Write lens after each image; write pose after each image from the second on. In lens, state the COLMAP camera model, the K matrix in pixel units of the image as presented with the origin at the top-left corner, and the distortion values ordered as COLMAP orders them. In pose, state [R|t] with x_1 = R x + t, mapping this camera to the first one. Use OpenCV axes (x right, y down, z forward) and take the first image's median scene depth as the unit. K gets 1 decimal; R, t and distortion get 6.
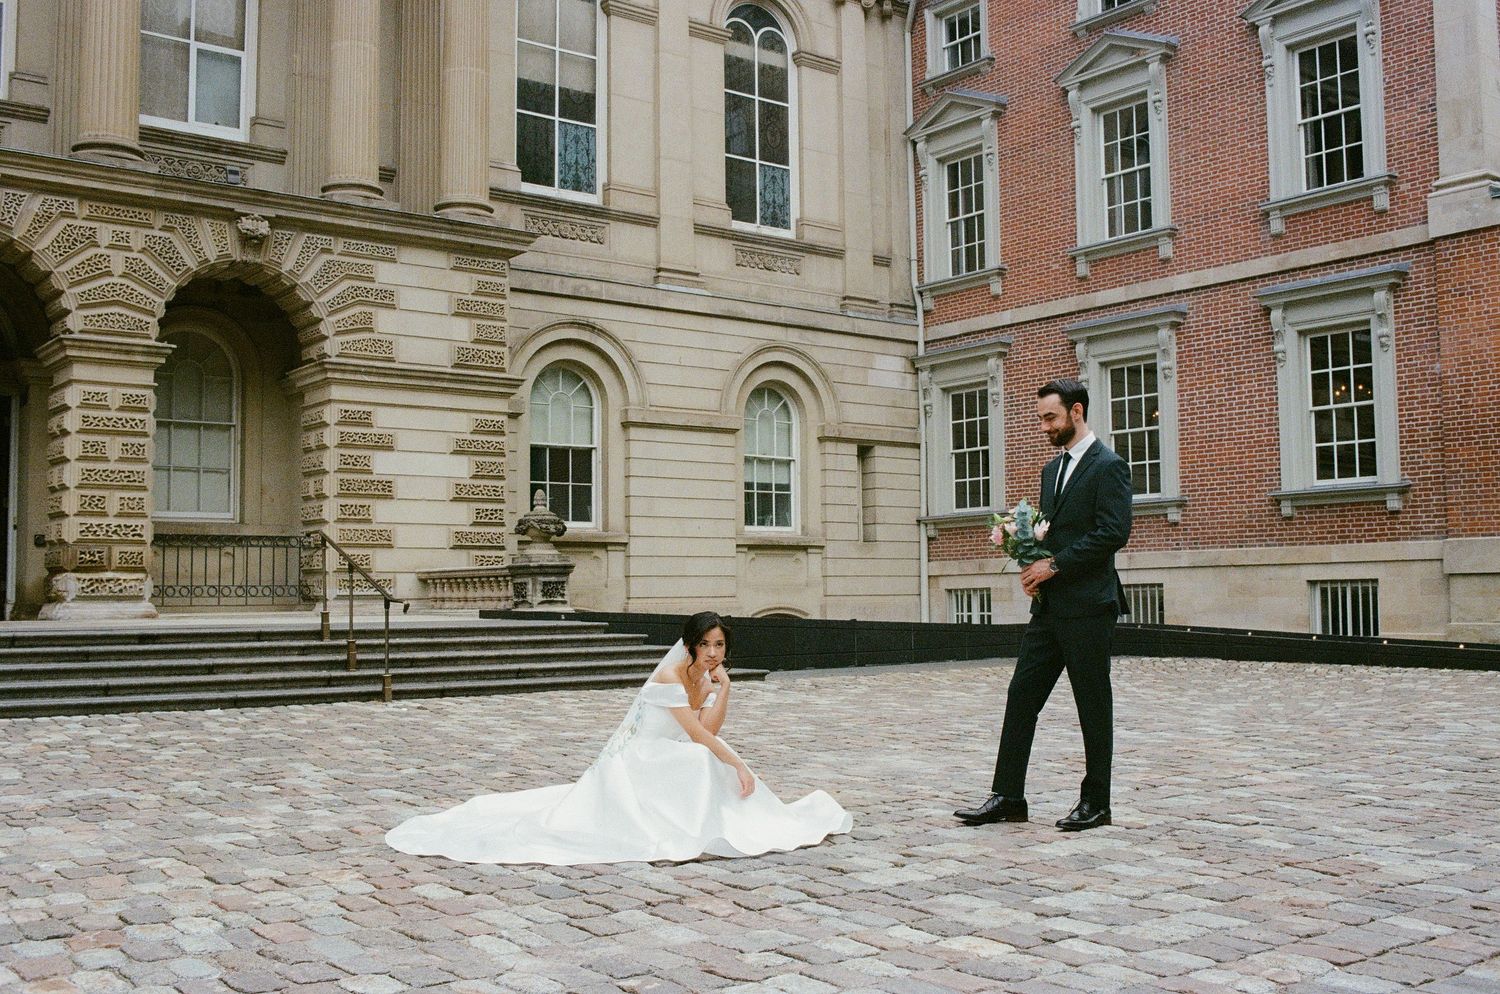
lens RADIAL K [[1496.9, 0, 775.6], [0, 1496.9, 494.9], [0, 0, 1]] dist [-0.098850, 0.107413]
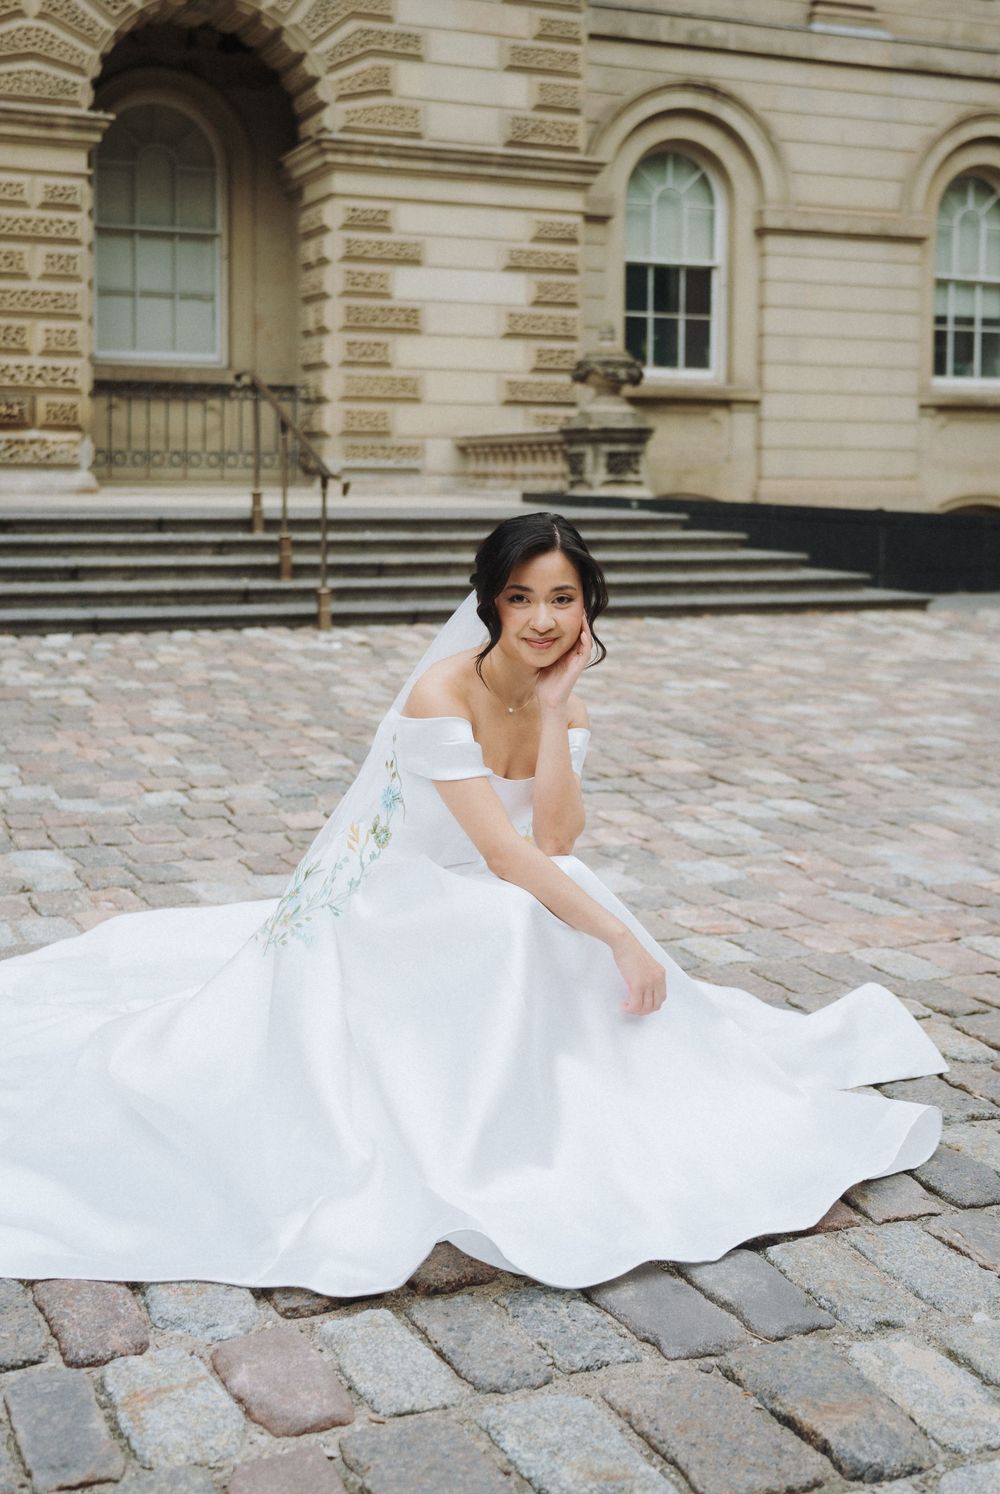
lens RADIAL K [[1846.7, 0, 520.0], [0, 1846.7, 574.7], [0, 0, 1]] dist [0.028103, 0.045799]
pose [[0.967841, 0.032707, -0.249427, 0.015771], [-0.002007, 0.992484, 0.122354, 0.008713], [0.251554, -0.117919, 0.960633, 0.141478]]
